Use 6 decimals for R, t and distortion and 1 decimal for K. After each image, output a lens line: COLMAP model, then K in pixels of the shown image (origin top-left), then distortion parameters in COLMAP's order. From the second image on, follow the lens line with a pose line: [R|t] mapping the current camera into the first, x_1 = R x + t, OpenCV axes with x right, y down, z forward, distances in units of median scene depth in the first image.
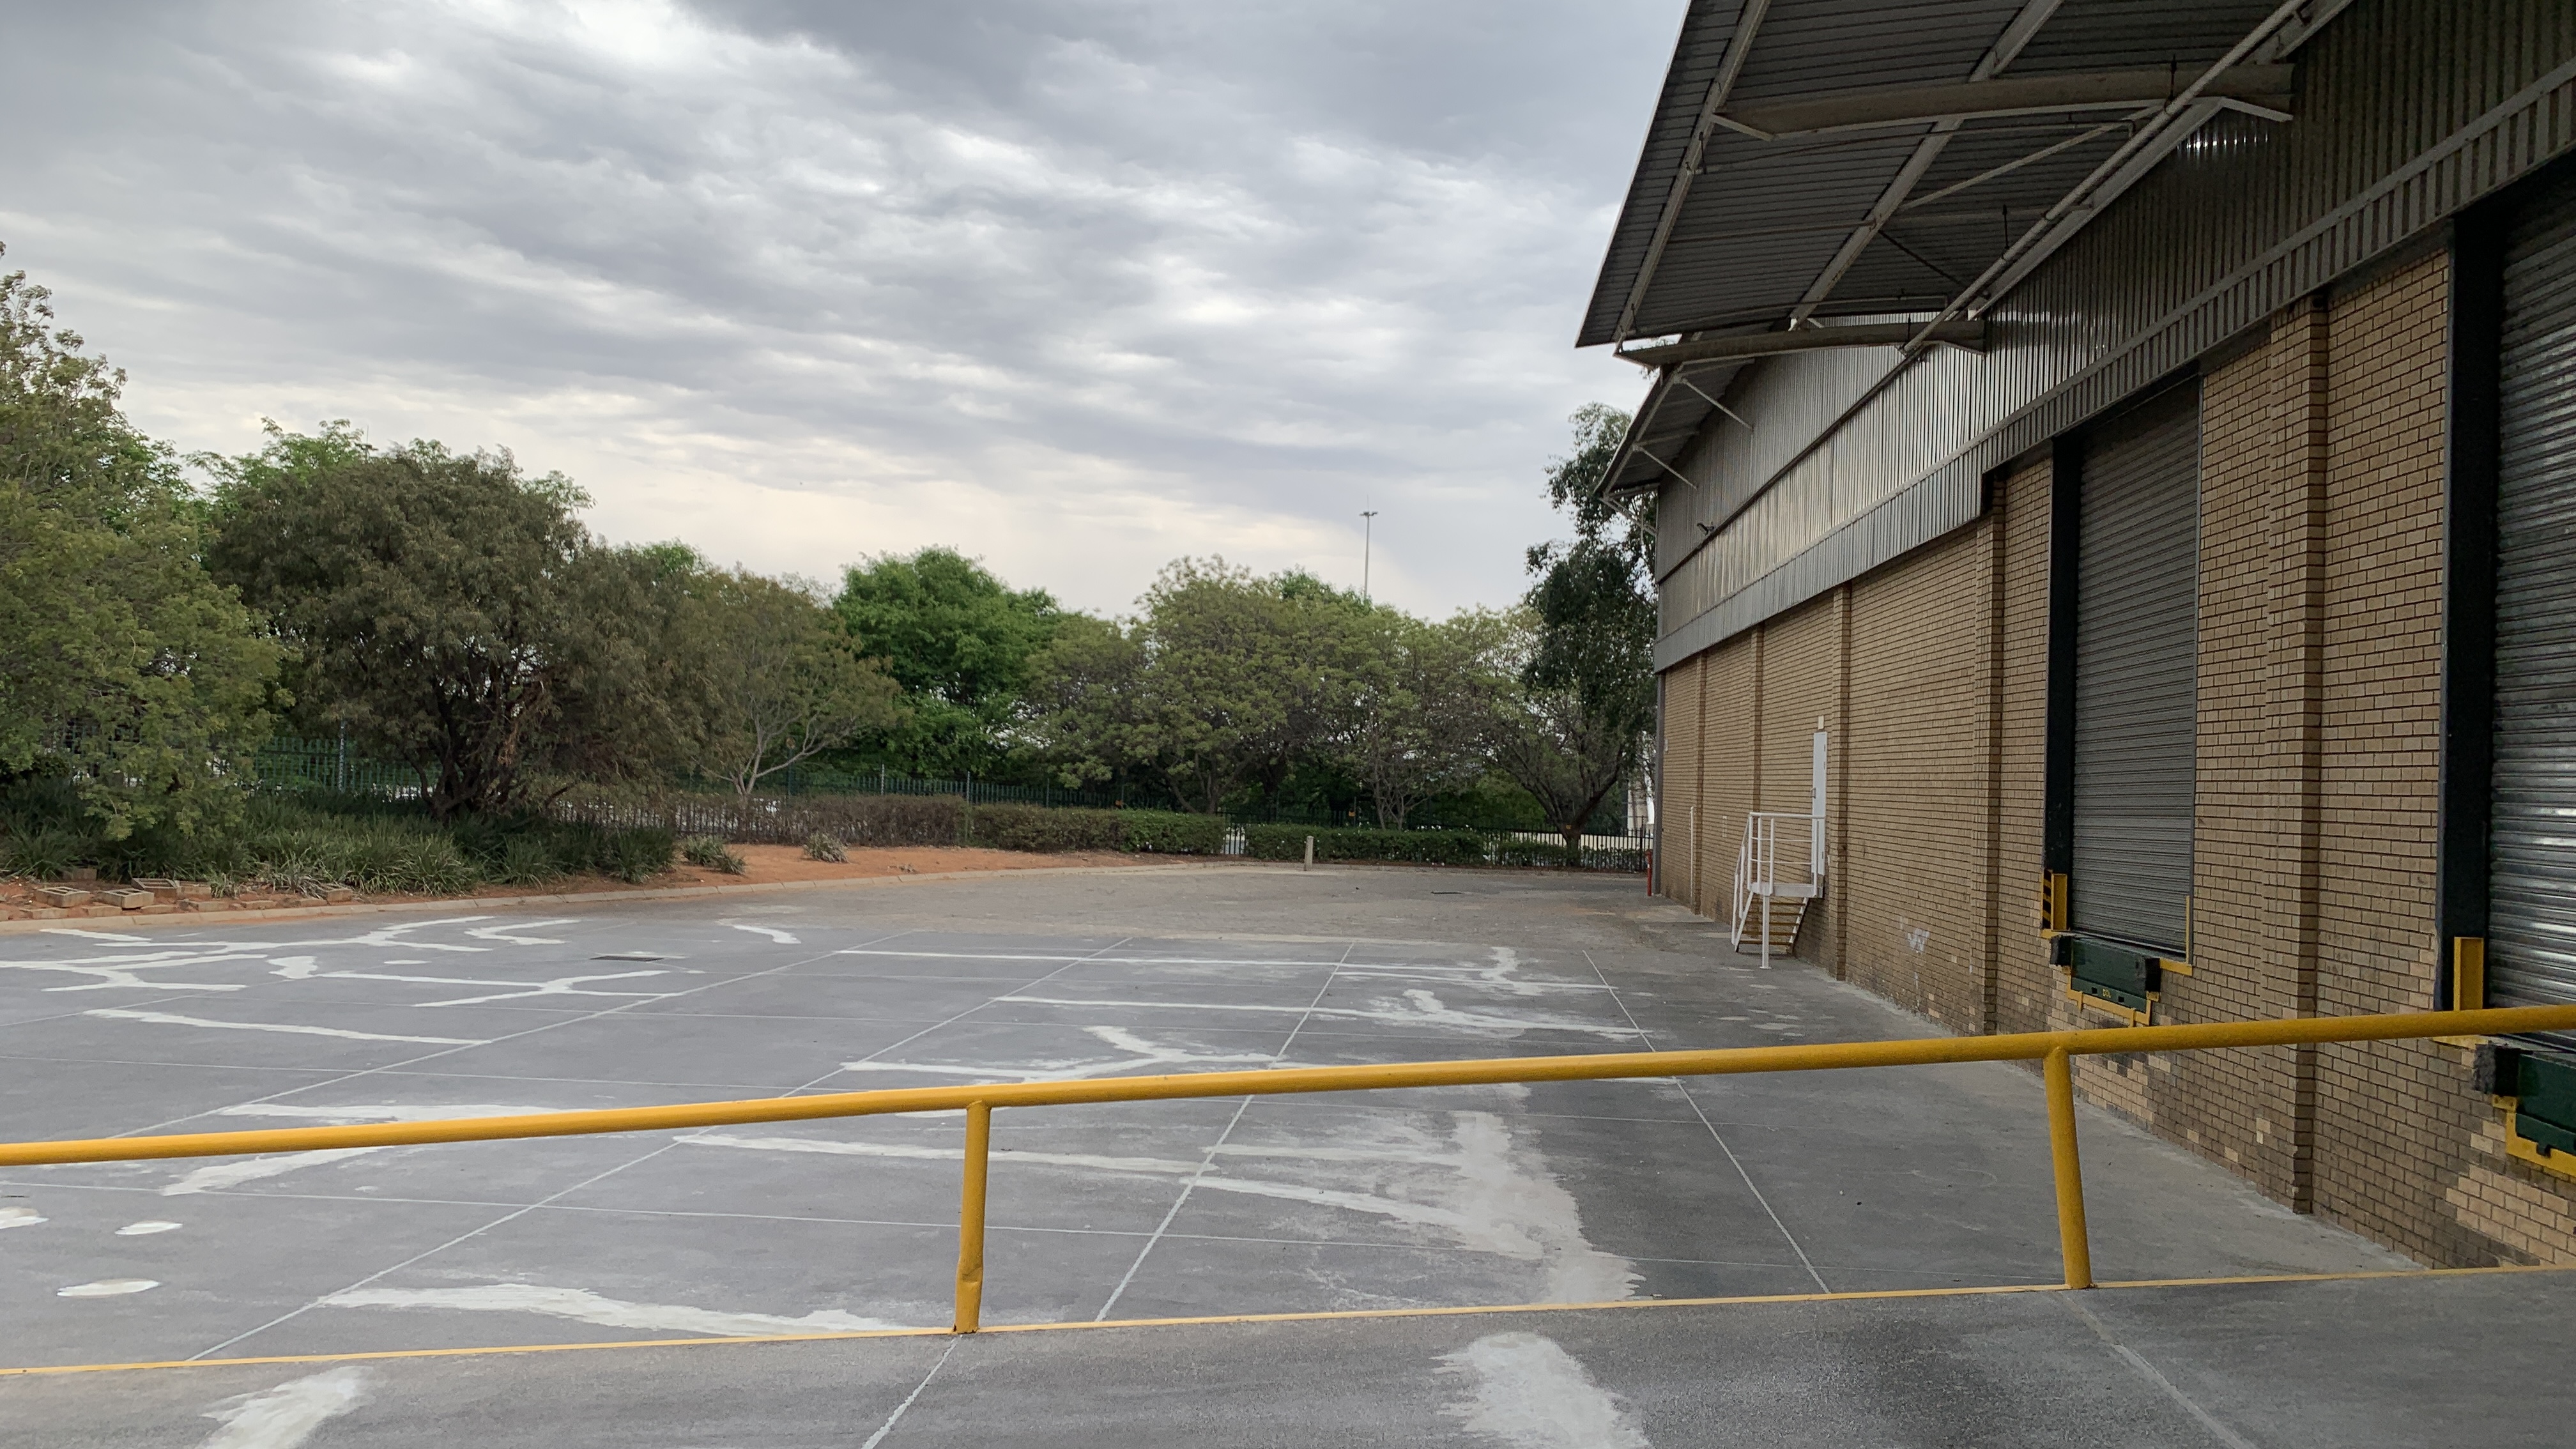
lens RADIAL K [[1954.5, 0, 1280.3], [0, 1954.5, 733.1], [0, 0, 1]] dist [0.065441, -0.080206]
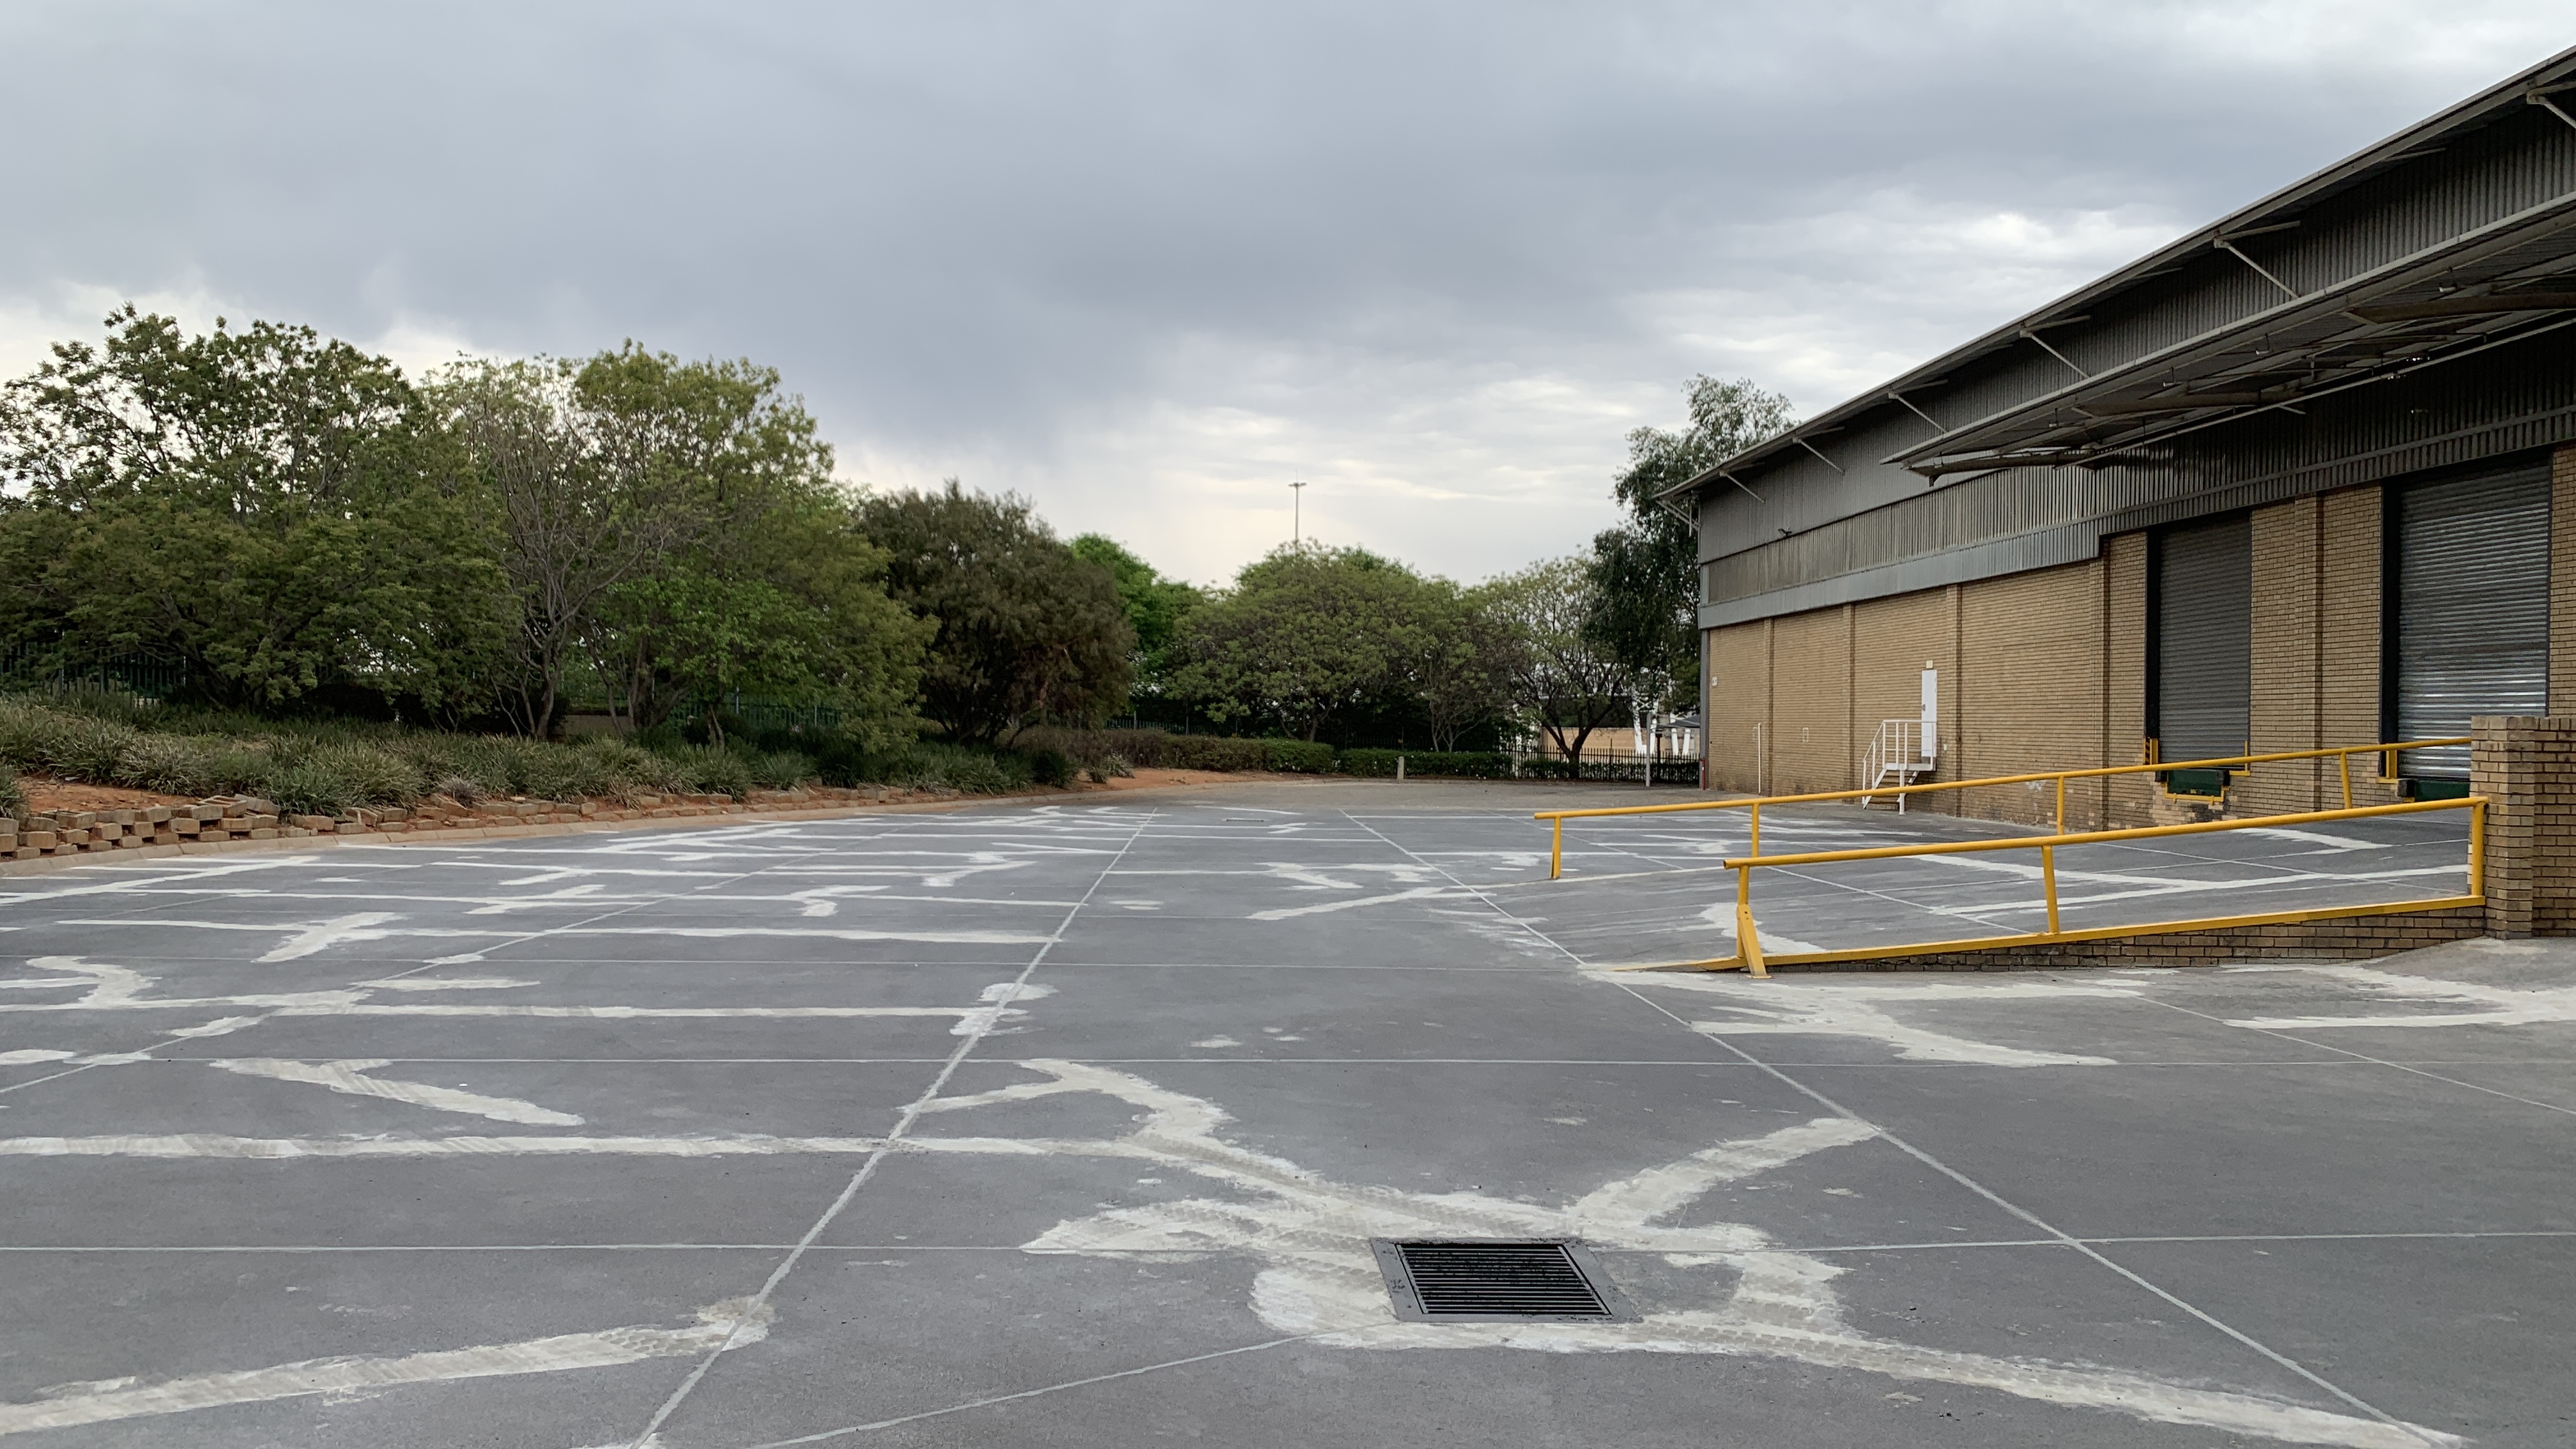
lens RADIAL K [[1954.5, 0, 1280.0], [0, 1954.5, 704.9], [0, 0, 1]] dist [0.065441, -0.080206]
pose [[0.992548, -0.017519, 0.120587, -0.815516], [0.015779, 0.999757, 0.015374, -0.009675], [-0.120827, -0.013357, 0.992584, -0.989742]]
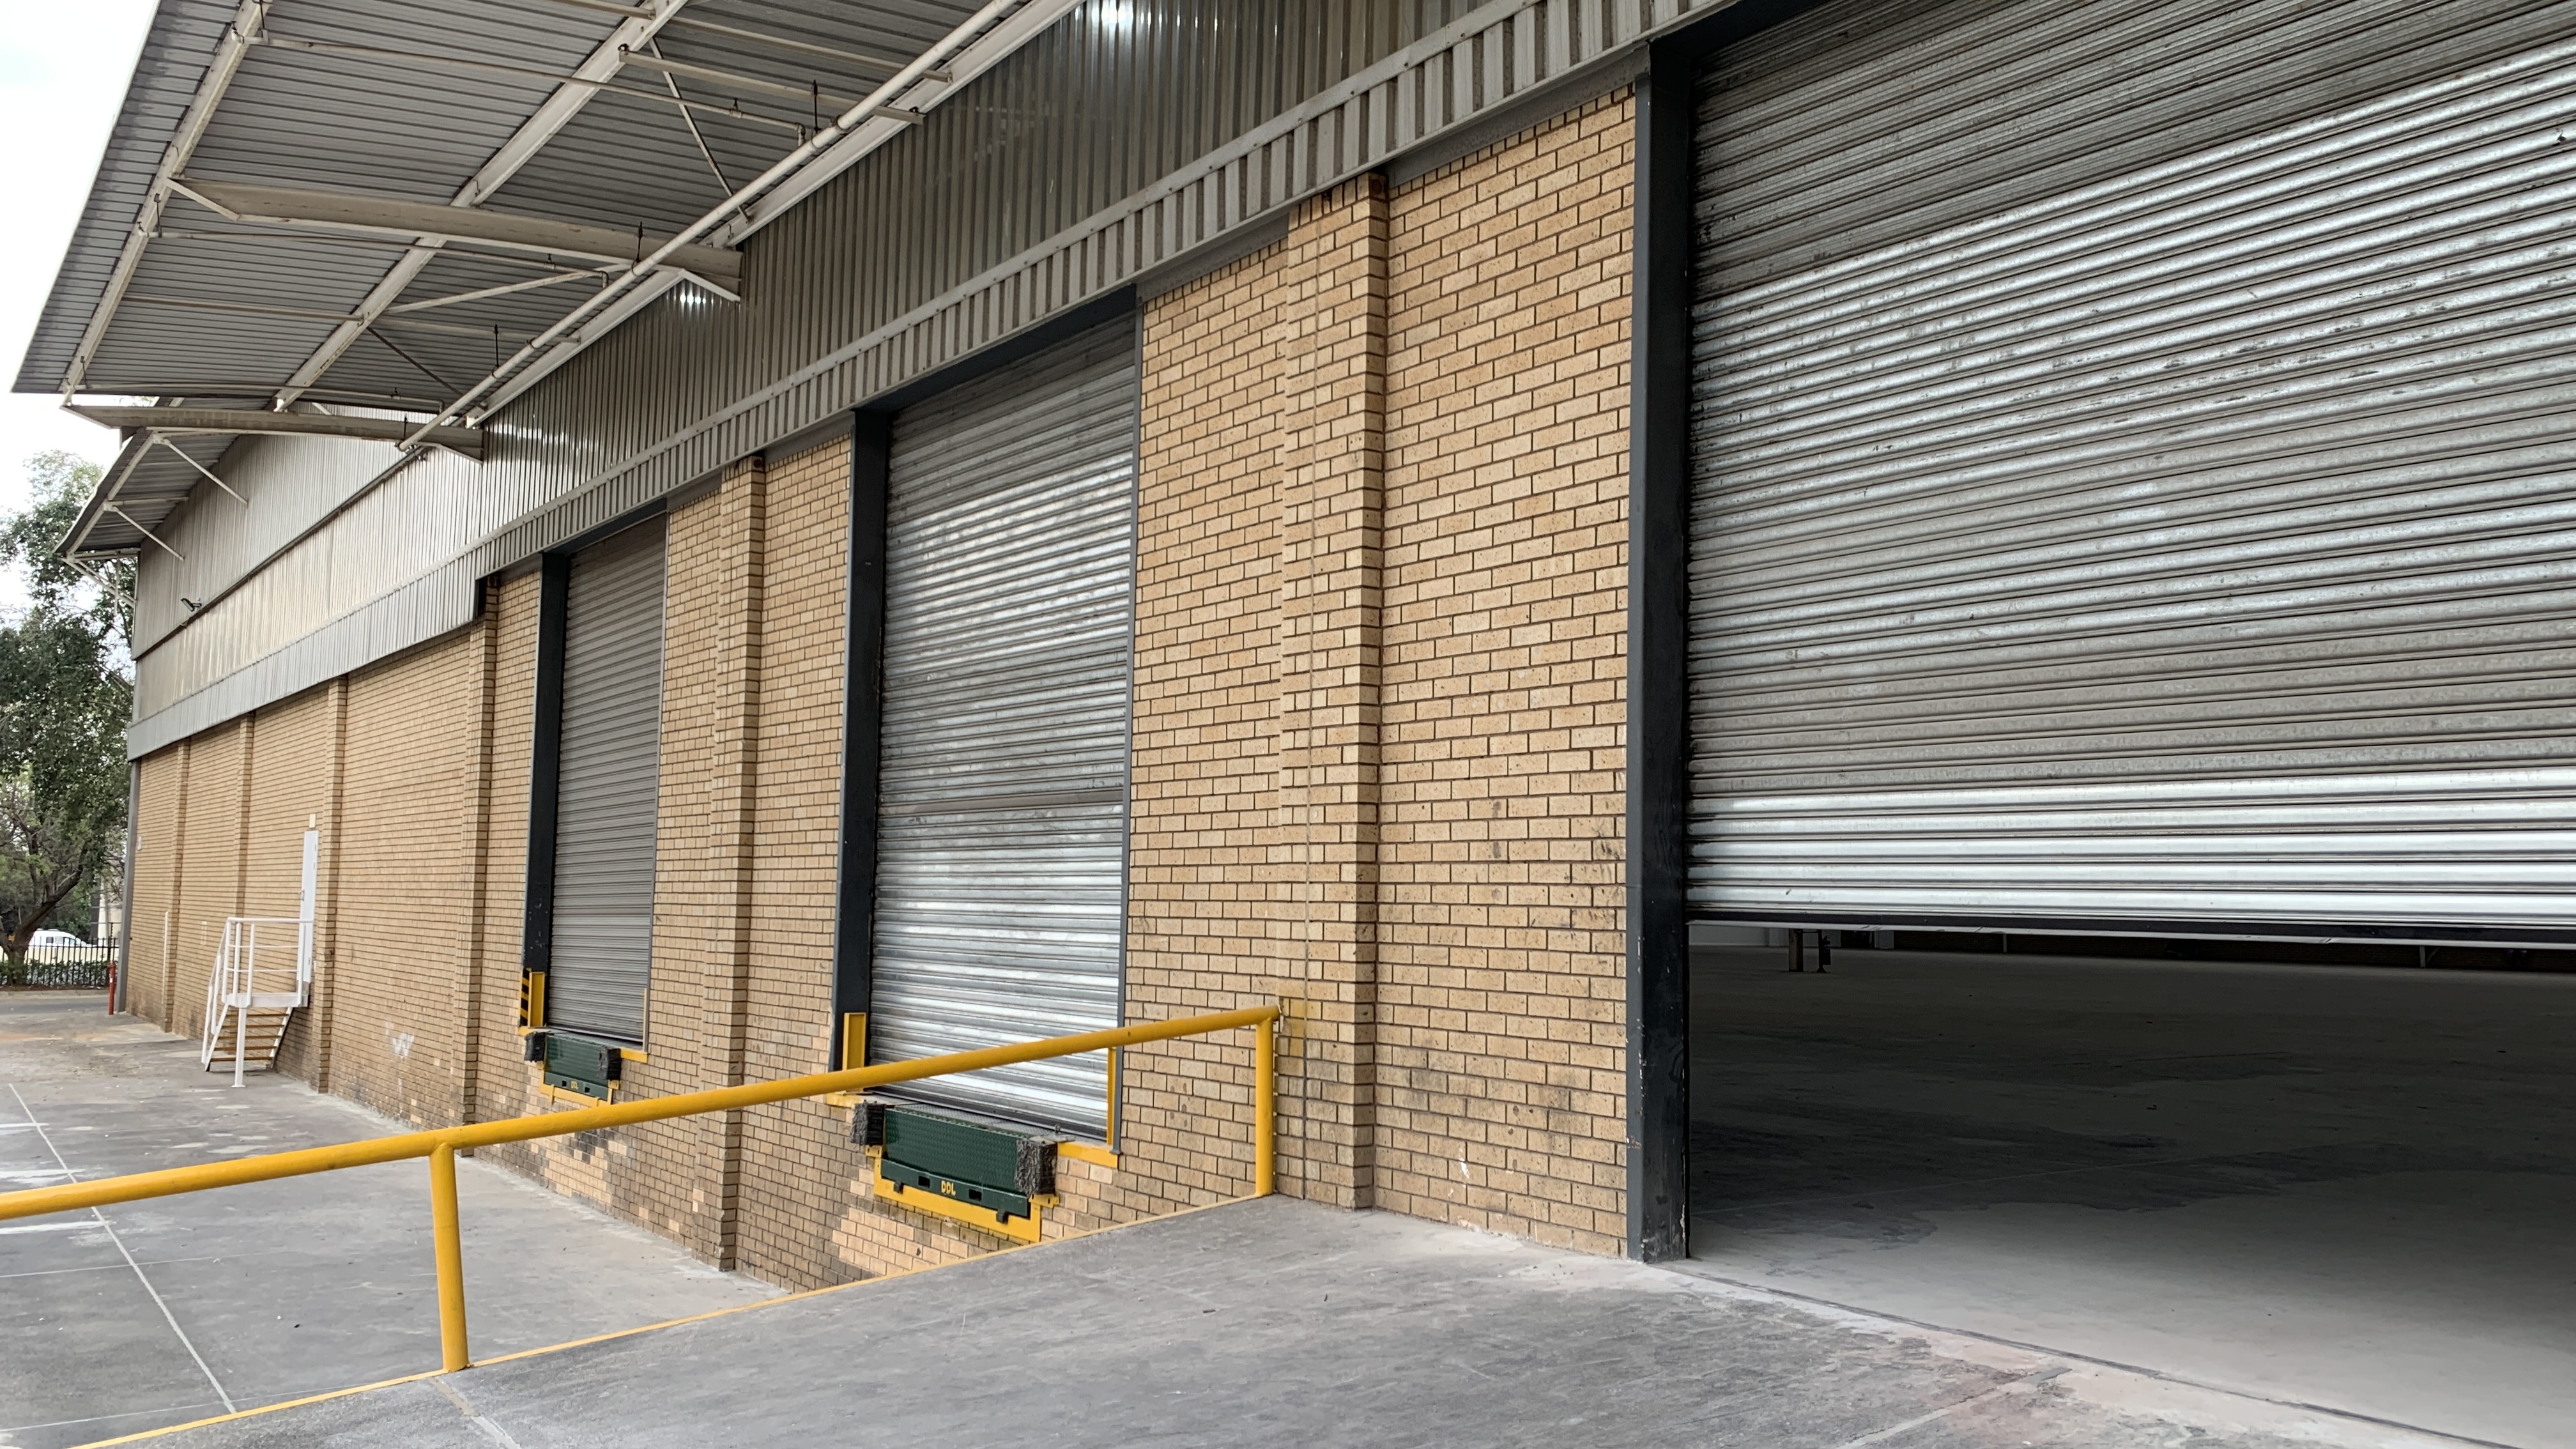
lens RADIAL K [[1954.5, 0, 1253.2], [0, 1954.5, 737.4], [0, 0, 1]] dist [0.065441, -0.080206]
pose [[0.764556, 0.038189, 0.643425, 0.013560], [-0.008368, 0.998747, -0.049334, -0.004082], [-0.644503, 0.032334, 0.763918, -0.039113]]
